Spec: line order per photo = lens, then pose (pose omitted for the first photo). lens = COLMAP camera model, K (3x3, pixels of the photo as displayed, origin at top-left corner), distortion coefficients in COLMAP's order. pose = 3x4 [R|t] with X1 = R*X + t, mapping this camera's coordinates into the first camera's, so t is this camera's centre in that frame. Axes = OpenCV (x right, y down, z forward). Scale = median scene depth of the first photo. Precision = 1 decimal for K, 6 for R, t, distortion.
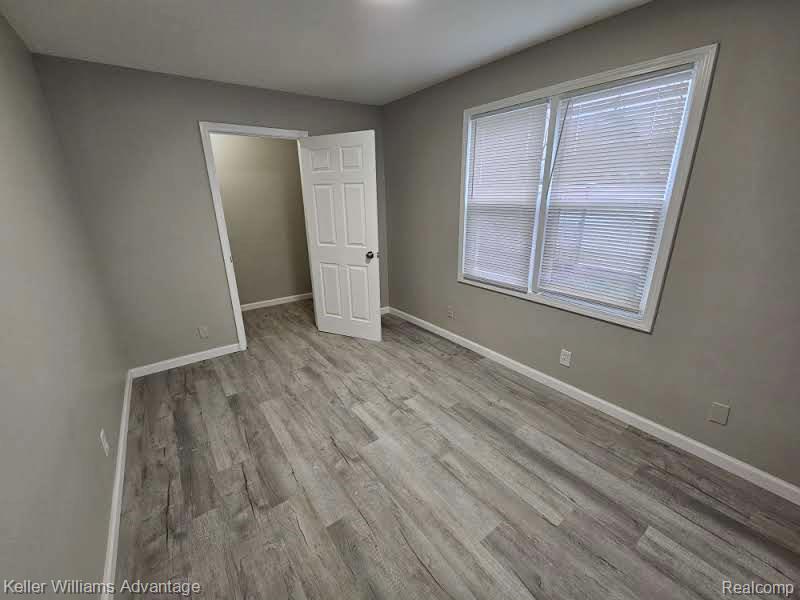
lens RADIAL K [[328.3, 0, 400.4], [0, 328.3, 302.5], [0, 0, 1]] dist [0.004093, -0.004184]
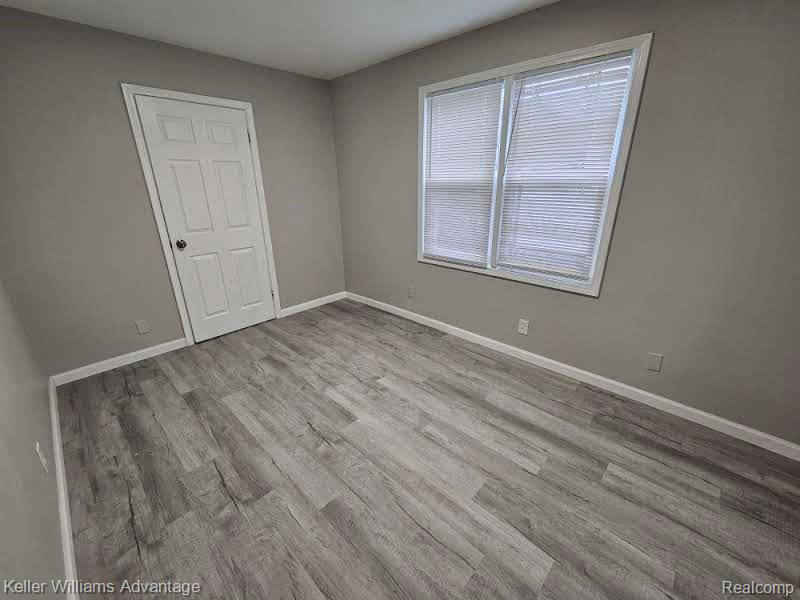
lens RADIAL K [[328.3, 0, 400.4], [0, 328.3, 302.5], [0, 0, 1]] dist [0.004093, -0.004184]
pose [[0.983617, -0.054985, 0.171679, -0.094433], [0.049116, 0.998060, 0.038250, 0.034392], [-0.173449, -0.029191, 0.984410, 0.013030]]
